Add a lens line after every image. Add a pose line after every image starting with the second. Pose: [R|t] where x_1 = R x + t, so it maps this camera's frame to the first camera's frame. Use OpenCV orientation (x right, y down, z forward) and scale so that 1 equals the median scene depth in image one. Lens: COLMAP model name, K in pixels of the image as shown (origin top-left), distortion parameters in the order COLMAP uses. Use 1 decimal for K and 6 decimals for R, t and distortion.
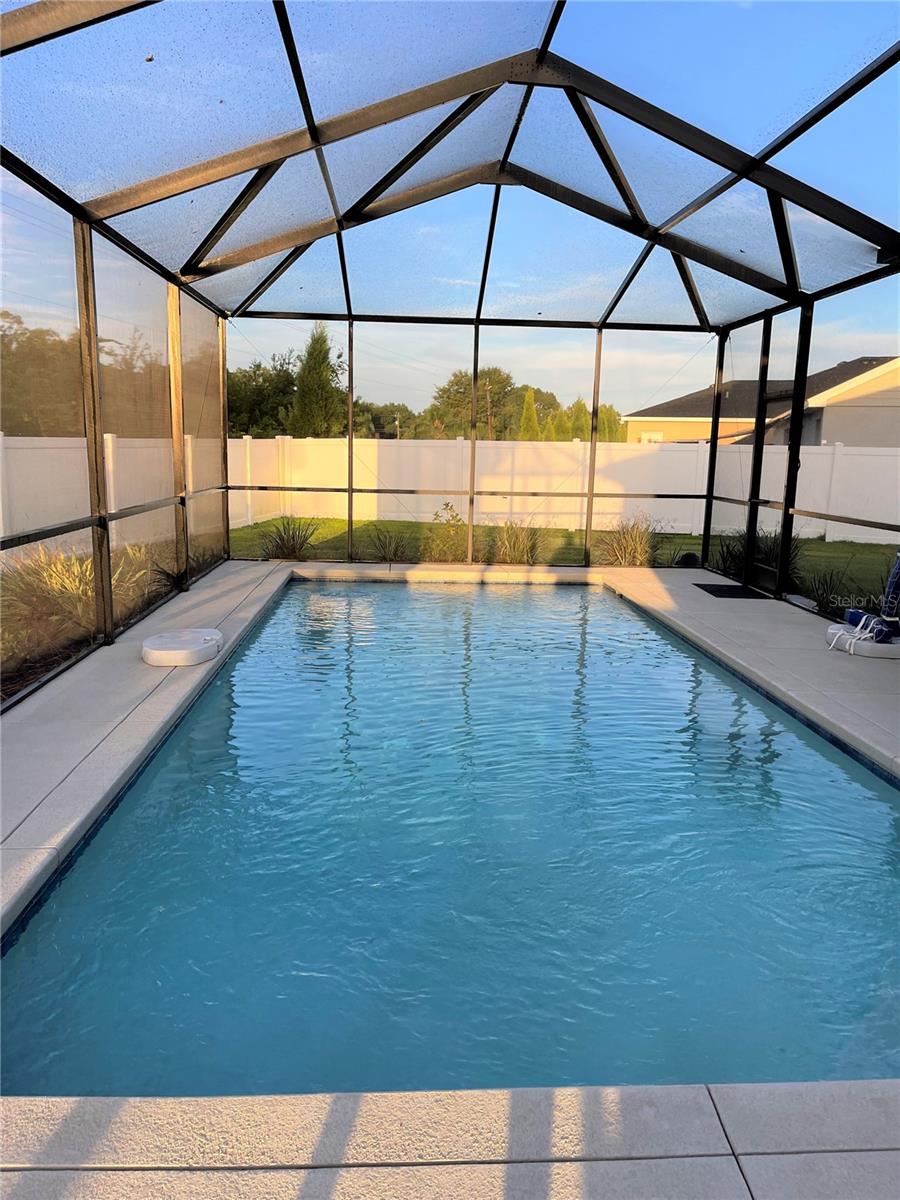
lens RADIAL K [[881.2, 0, 450.0], [0, 881.2, 600.0], [0, 0, 1]] dist [0.031797, -0.070030]
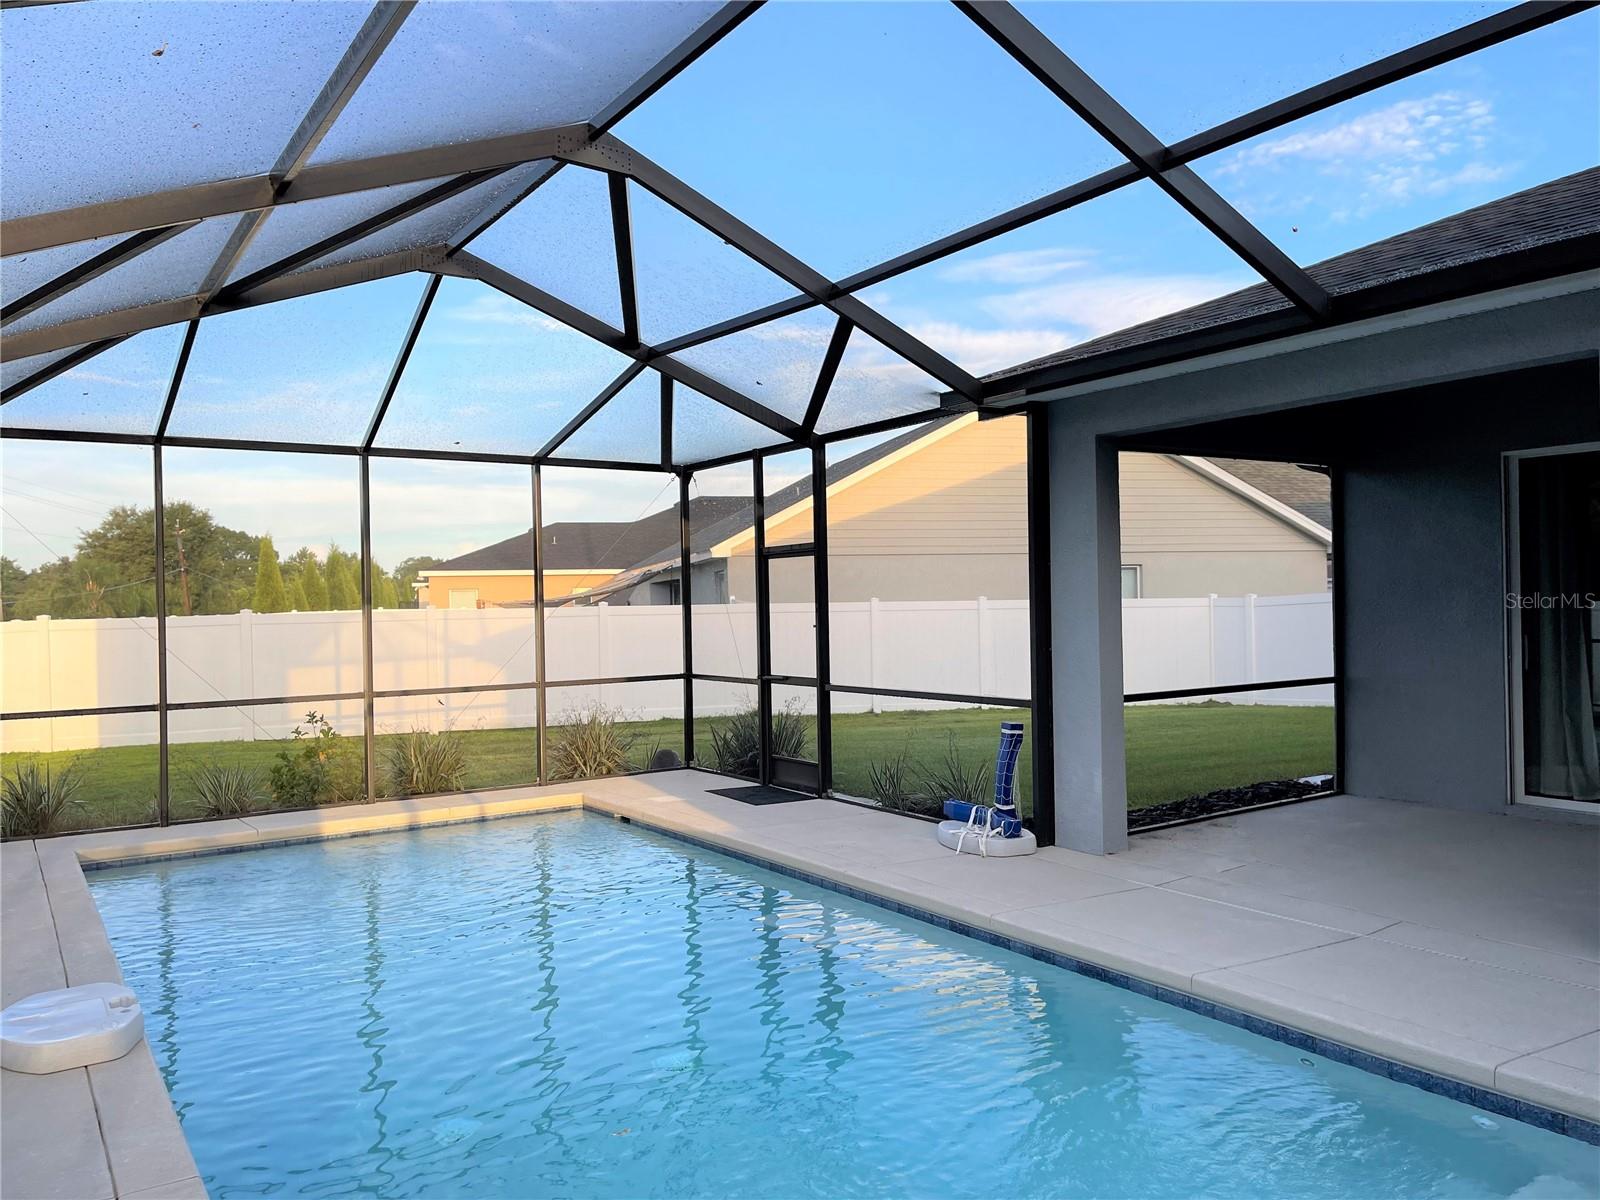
lens RADIAL K [[1174.9, 0, 800.0], [0, 1174.9, 600.0], [0, 0, 1]] dist [0.031797, -0.070030]
pose [[0.868135, -0.037090, 0.494940, -0.152339], [0.124058, 0.981766, -0.144029, -0.024299], [-0.480573, 0.186437, 0.856908, 0.060956]]
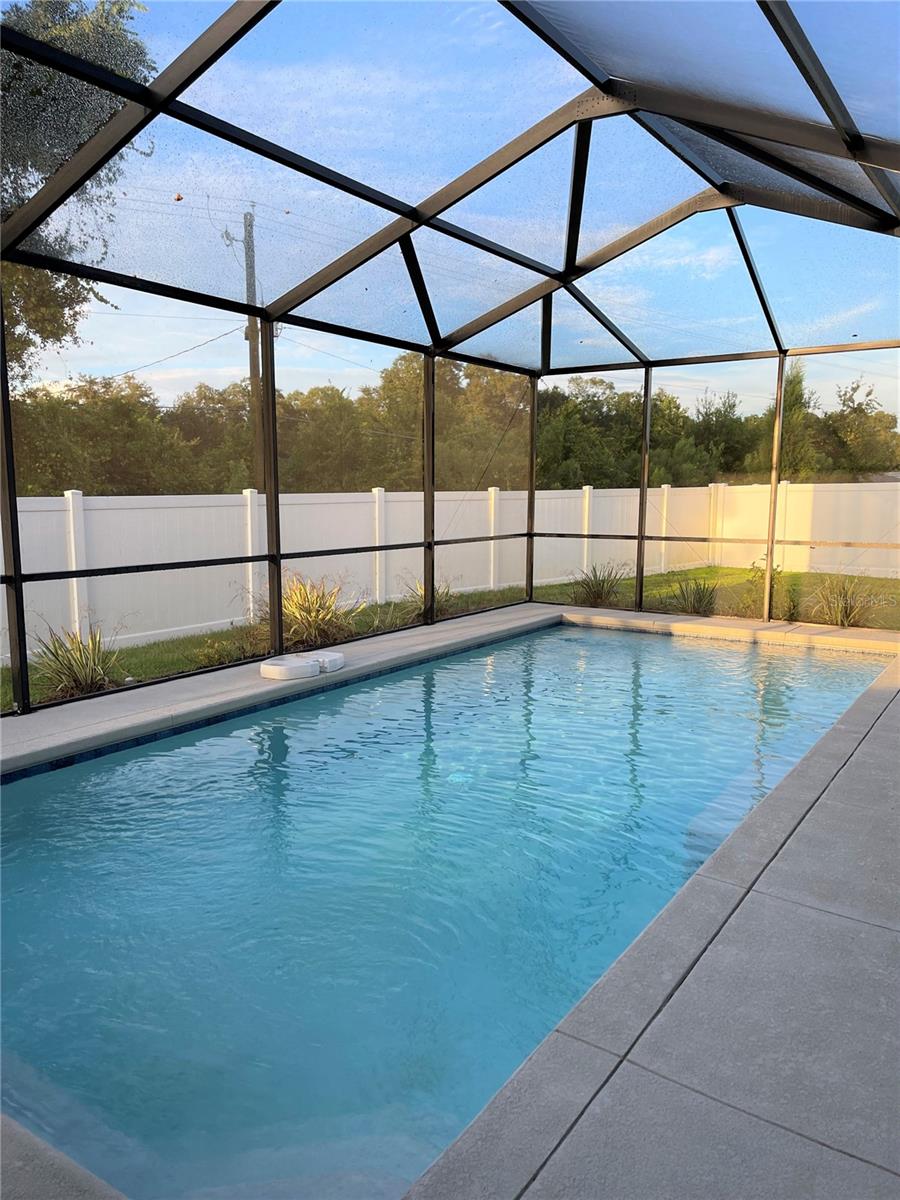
lens RADIAL K [[881.2, 0, 450.0], [0, 881.2, 600.0], [0, 0, 1]] dist [0.031797, -0.070030]
pose [[0.791086, 0.052237, -0.609471, 0.350778], [-0.085652, 0.995991, -0.025811, -0.013036], [0.605679, 0.072621, 0.792388, 0.106262]]
